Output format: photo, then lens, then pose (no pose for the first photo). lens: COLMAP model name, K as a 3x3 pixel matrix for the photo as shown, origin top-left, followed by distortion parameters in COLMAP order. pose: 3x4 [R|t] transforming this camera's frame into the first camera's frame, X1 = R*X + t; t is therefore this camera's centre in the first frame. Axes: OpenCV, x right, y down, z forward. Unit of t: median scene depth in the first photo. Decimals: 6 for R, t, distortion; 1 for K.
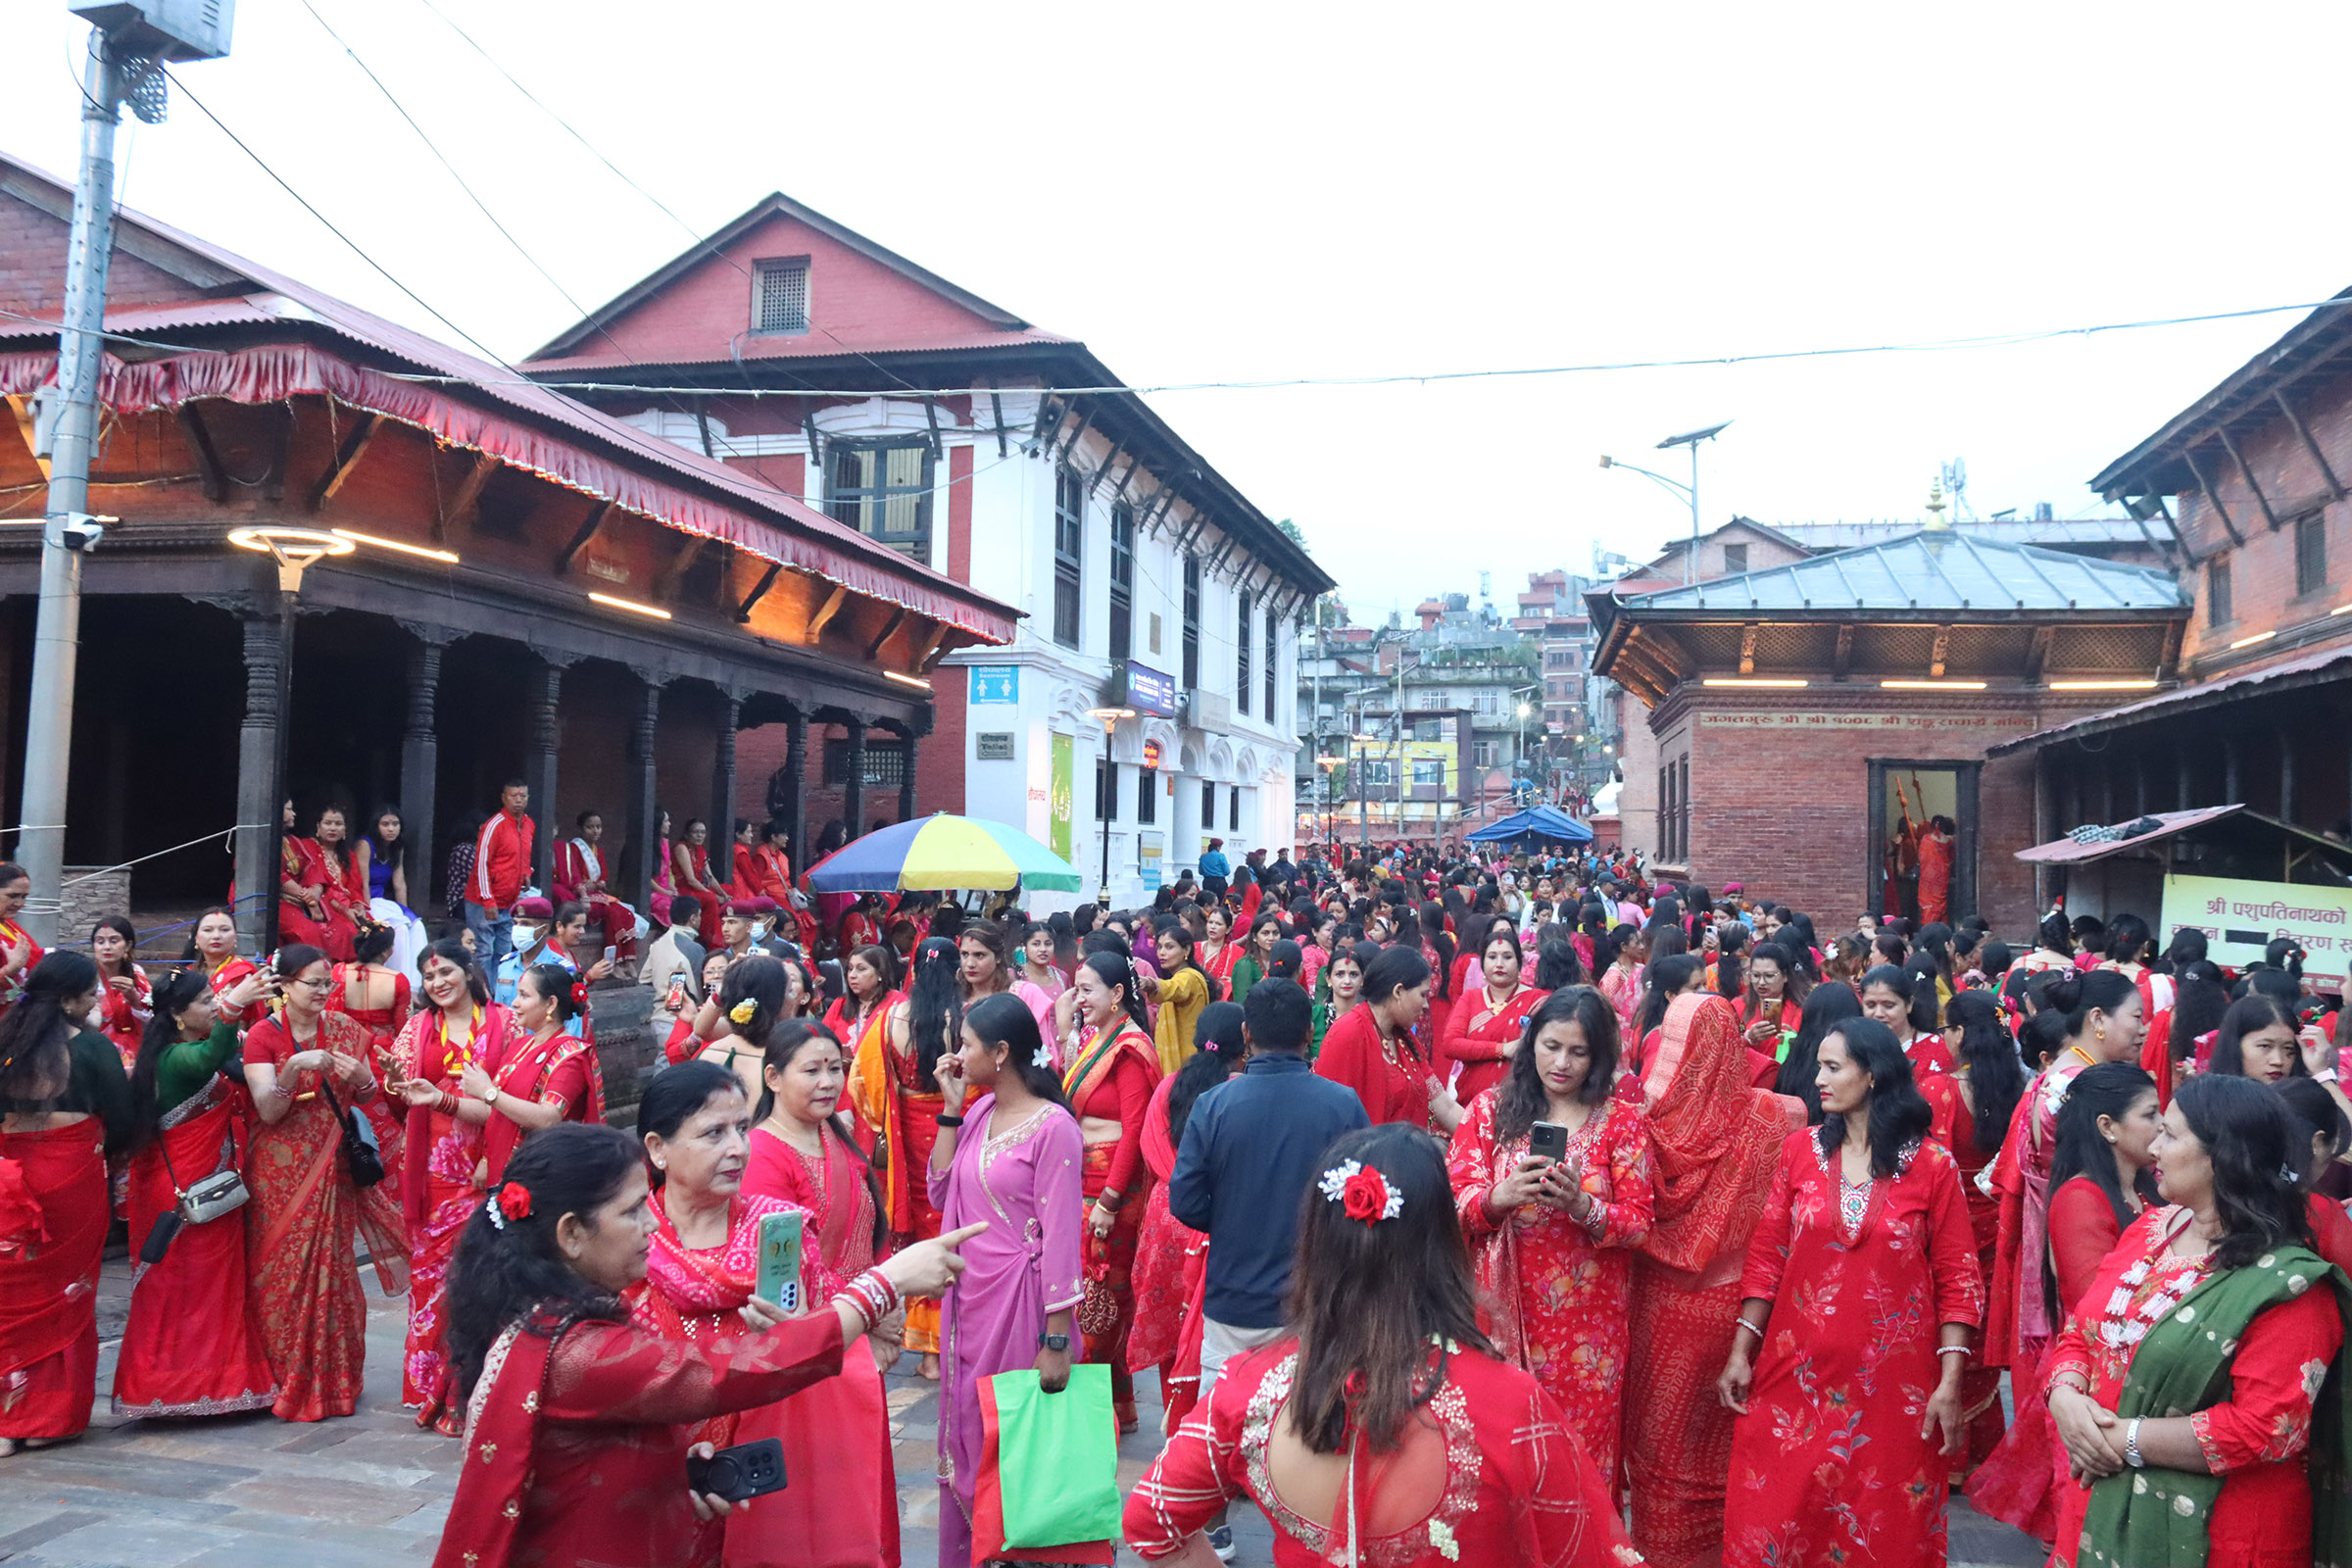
lens RADIAL K [[2000.8, 0, 1178.1], [0, 2000.8, 755.9], [0, 0, 1]] dist [0.006115, 0.007669]
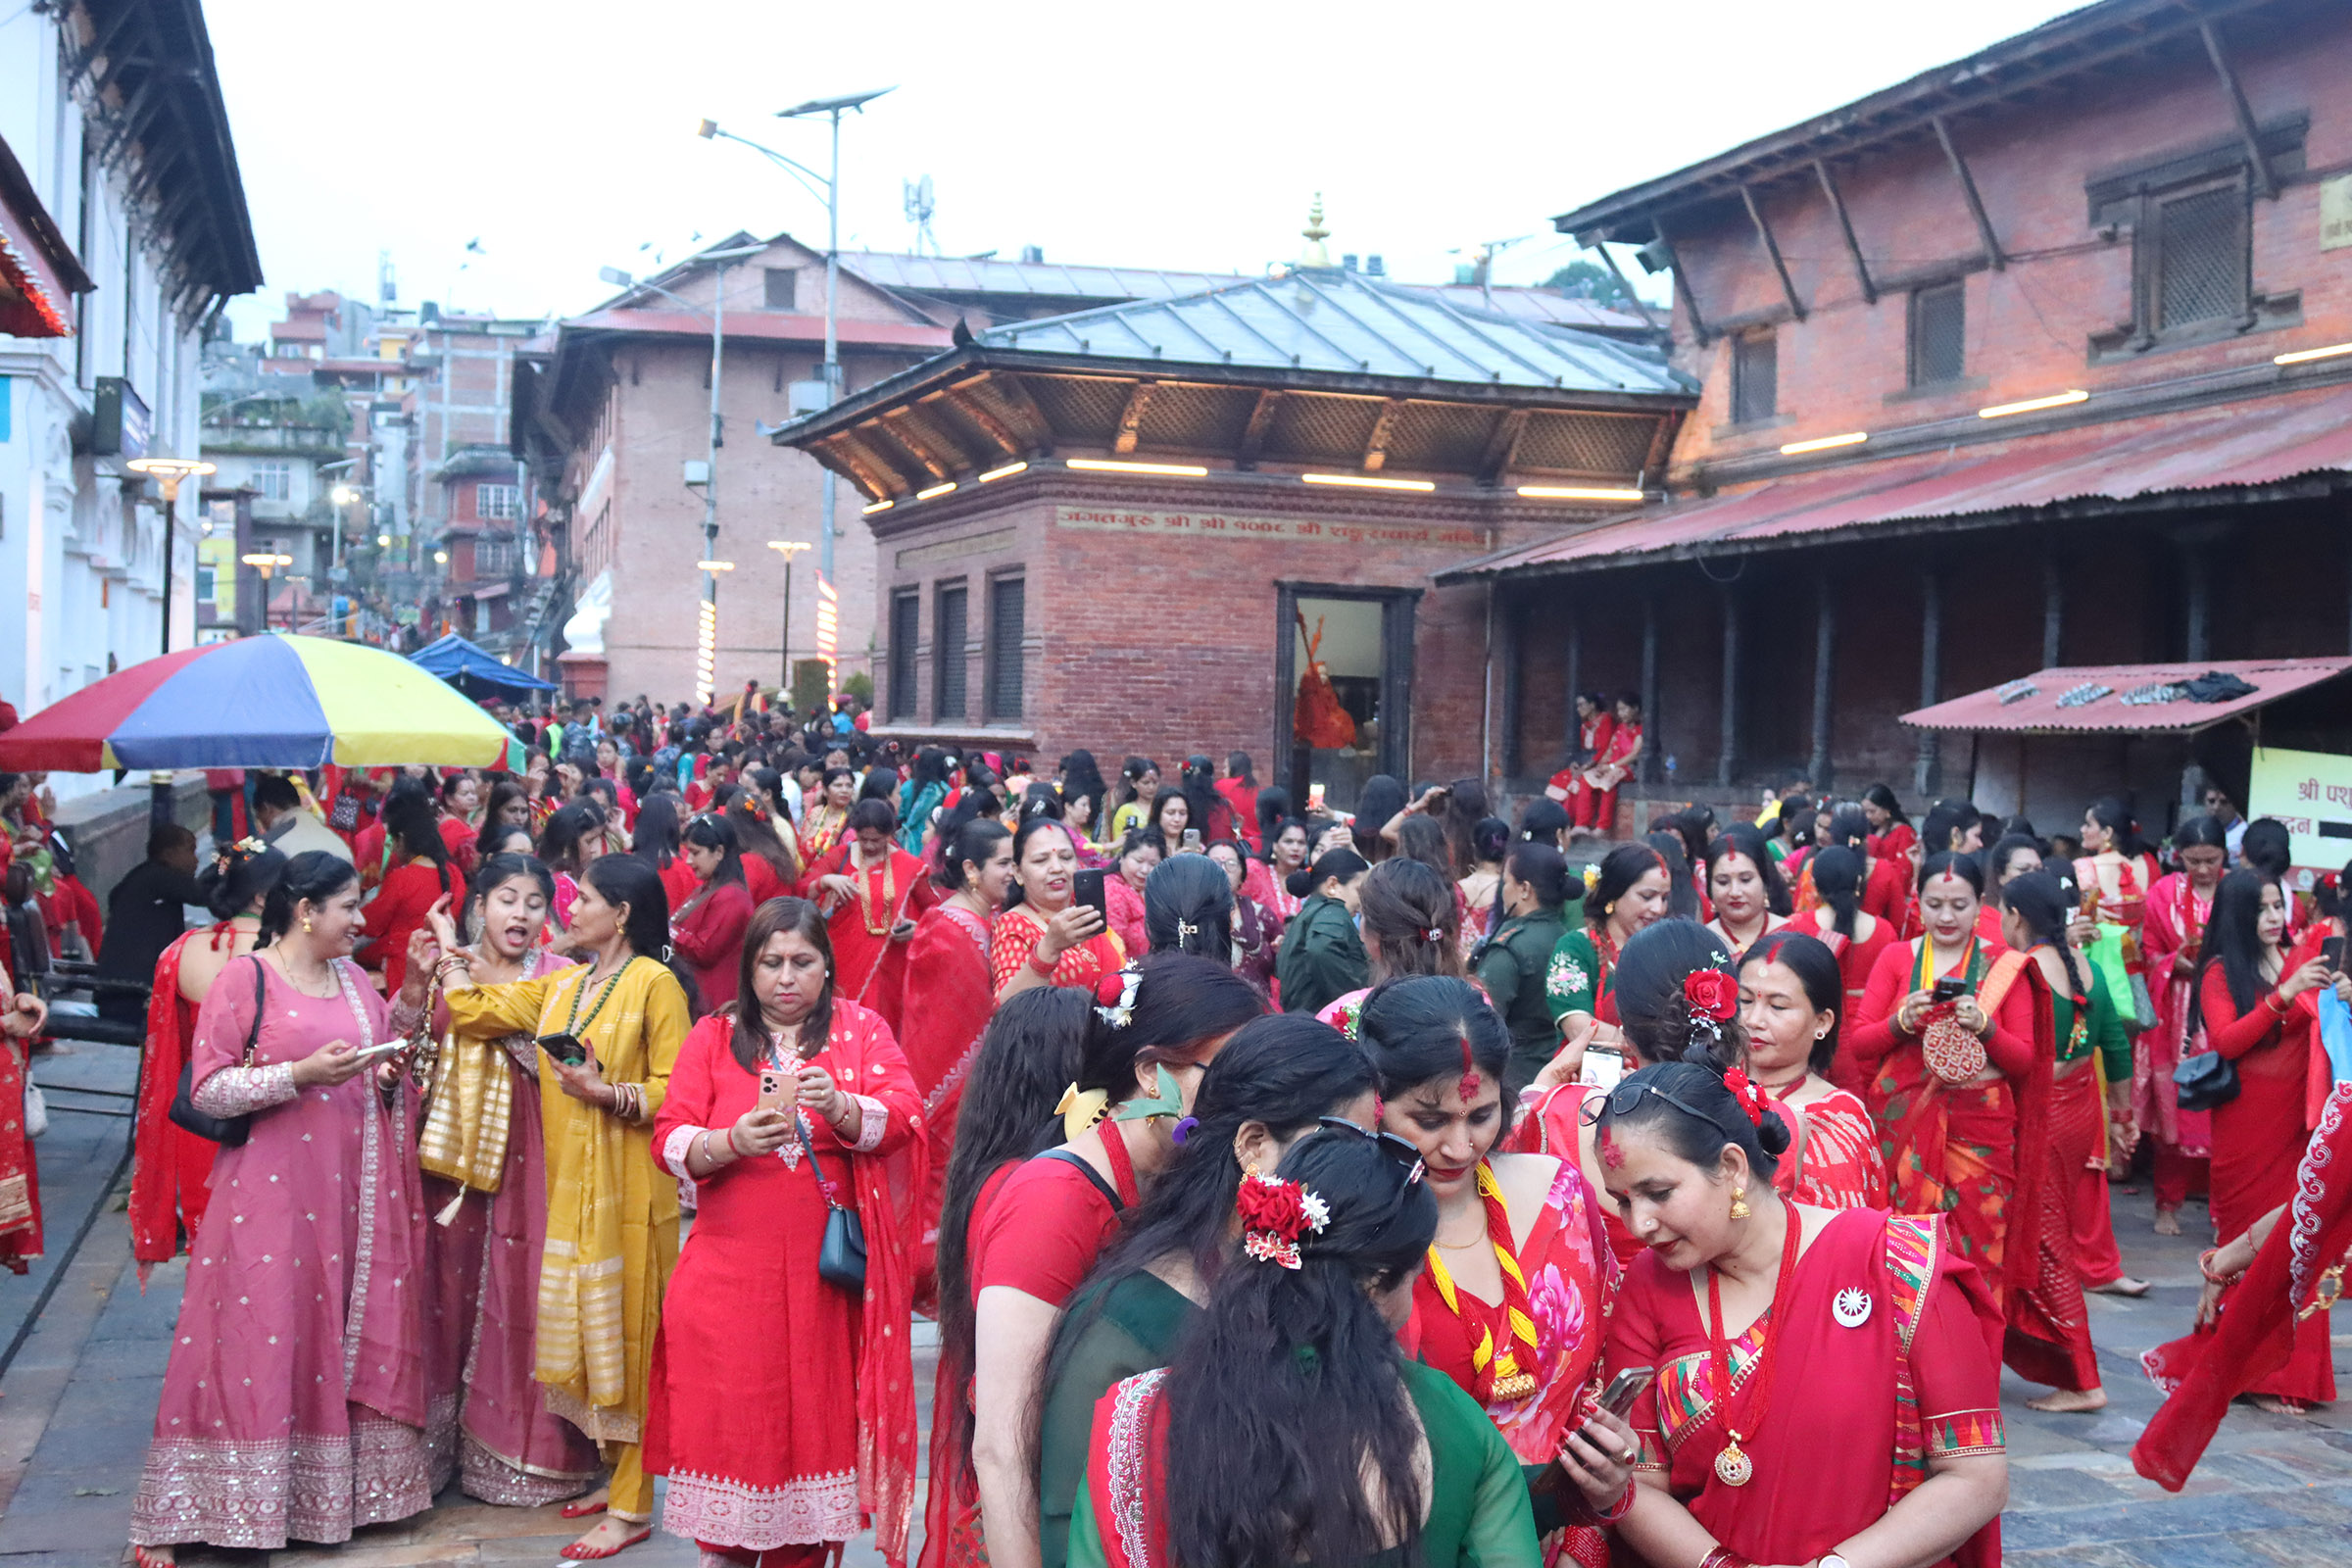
lens RADIAL K [[2895.3, 0, 1176.0], [0, 2895.3, 784.0], [0, 0, 1]] dist [-0.044067, -0.001025]
pose [[0.897829, 0.000678, 0.440344, -0.143362], [-0.033439, 0.997216, 0.066643, 0.005914], [-0.439073, -0.074559, 0.895352, 0.087734]]
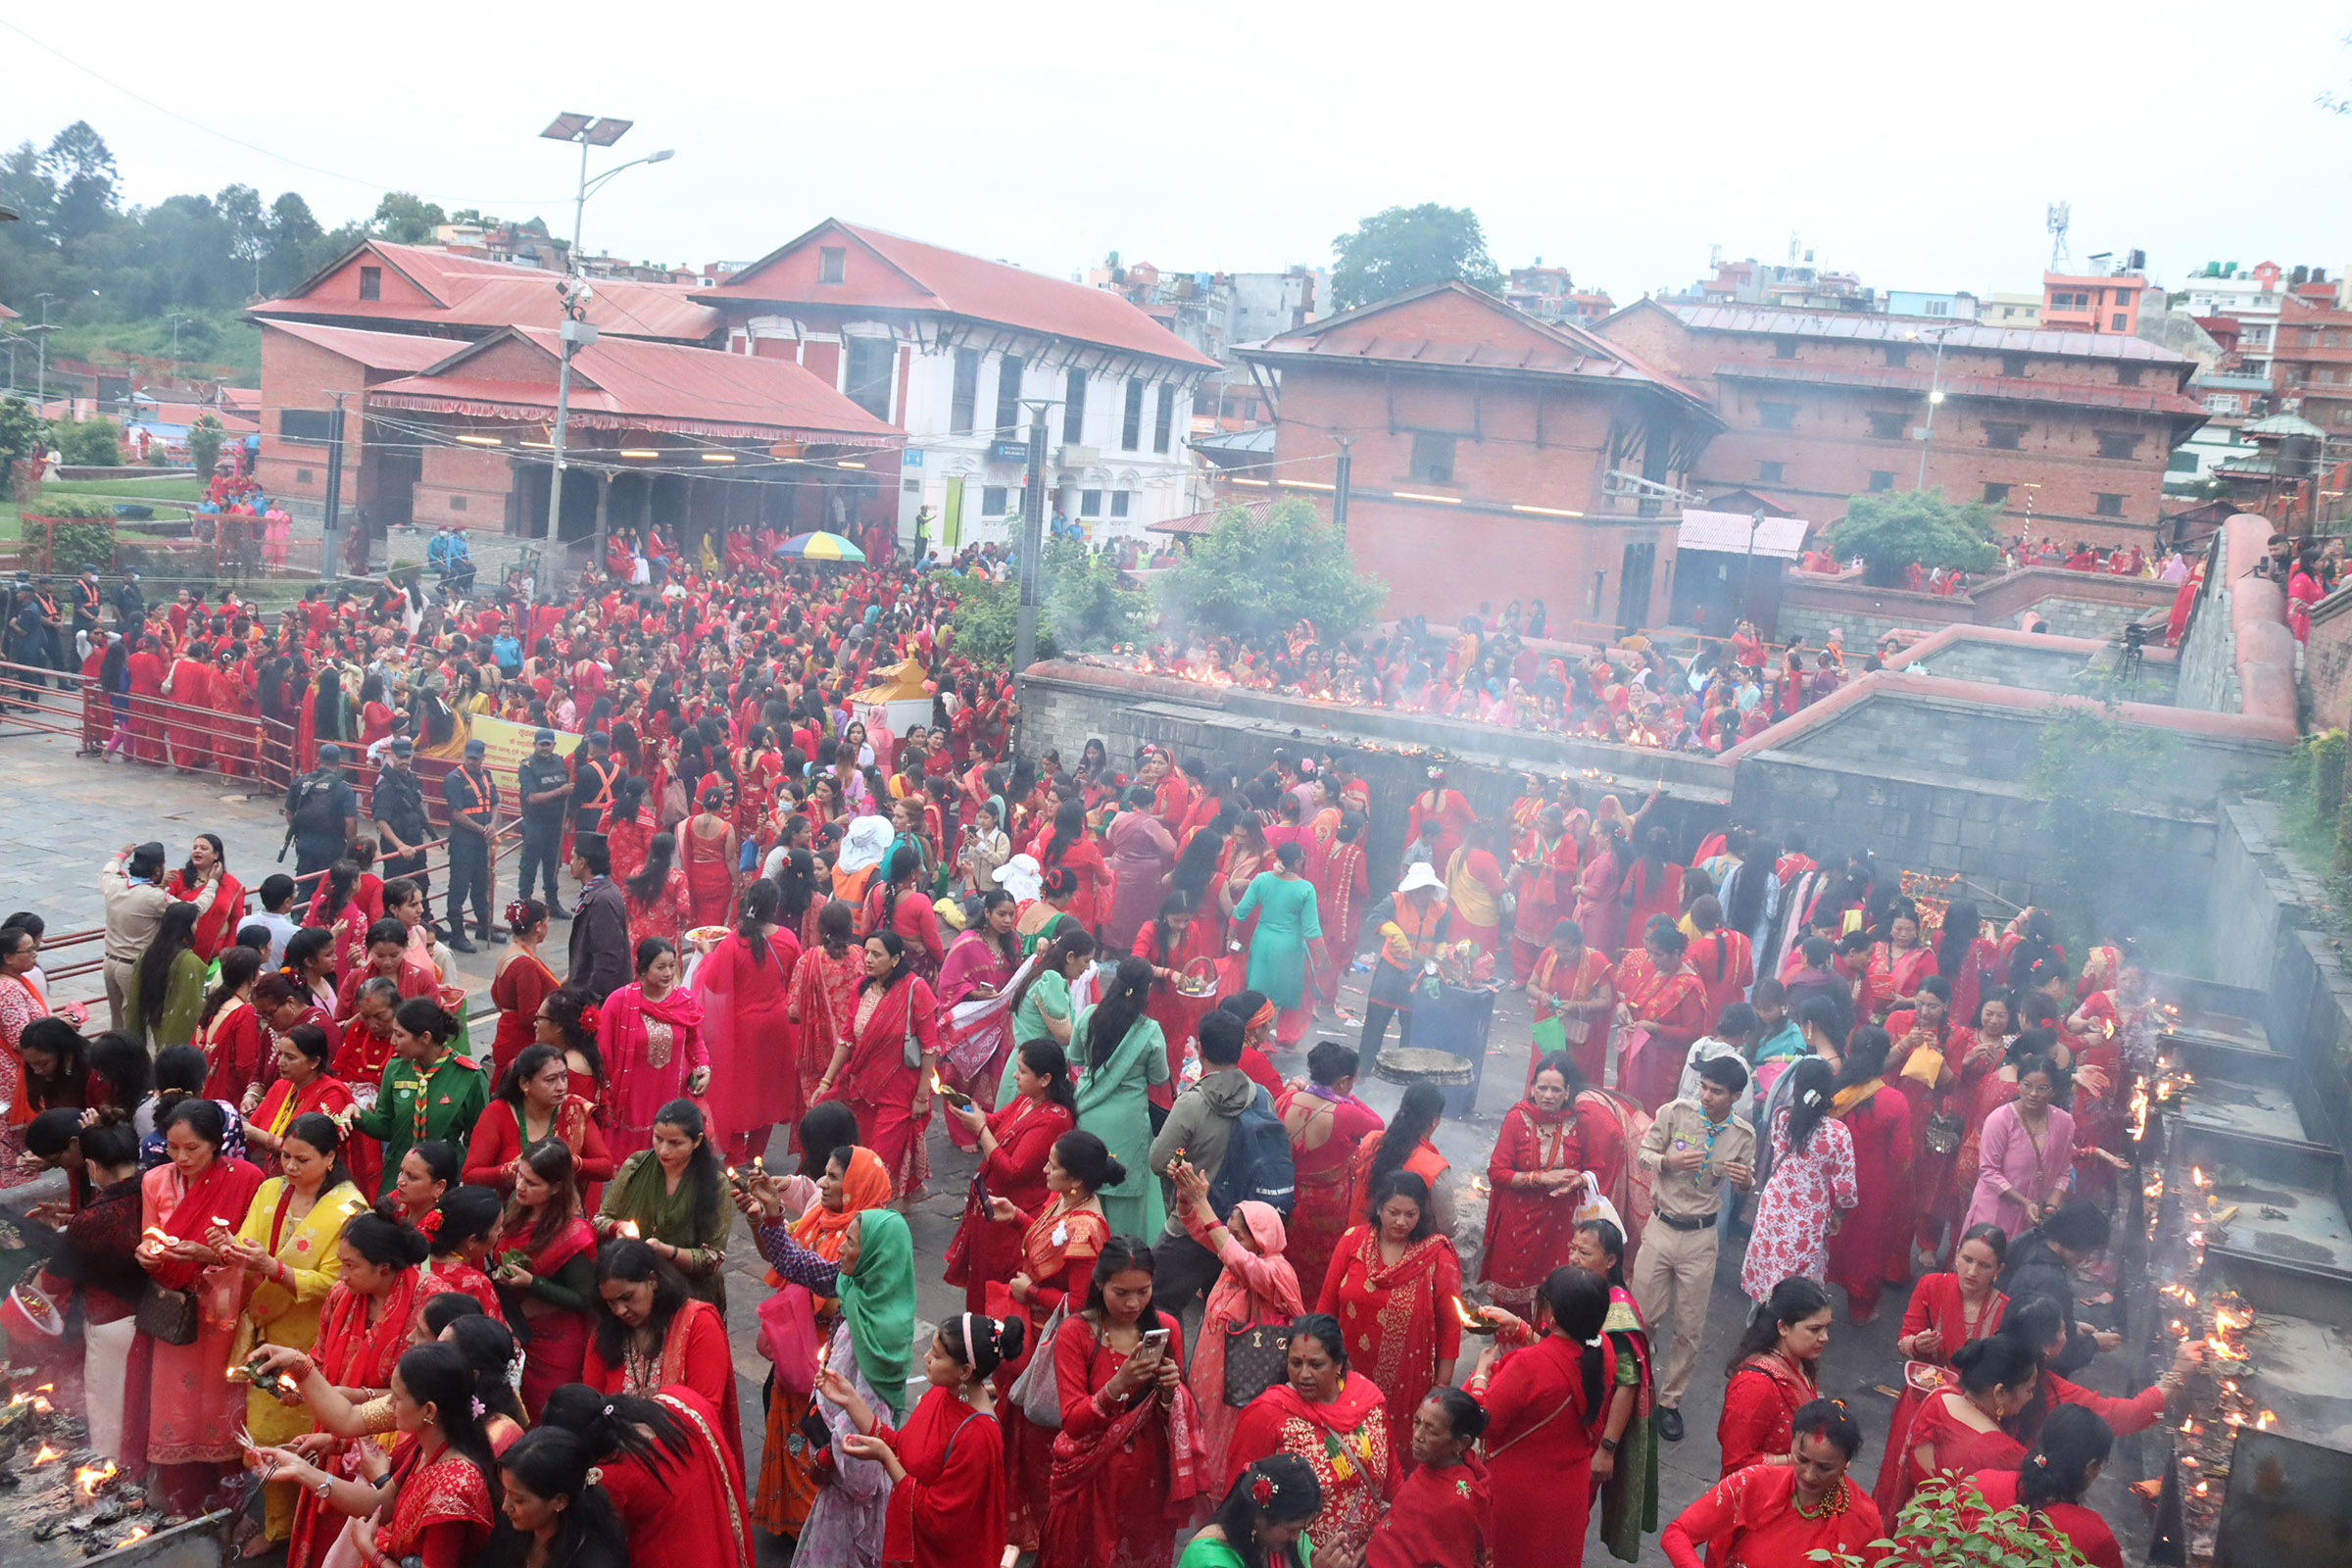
lens RADIAL K [[2000.8, 0, 1178.1], [0, 2000.8, 755.9], [0, 0, 1]] dist [0.006115, 0.007669]
pose [[0.985854, 0.094666, -0.138309, 0.540771], [-0.066895, 0.978881, 0.193176, -0.162311], [0.153676, -0.181191, 0.971367, -1.185362]]
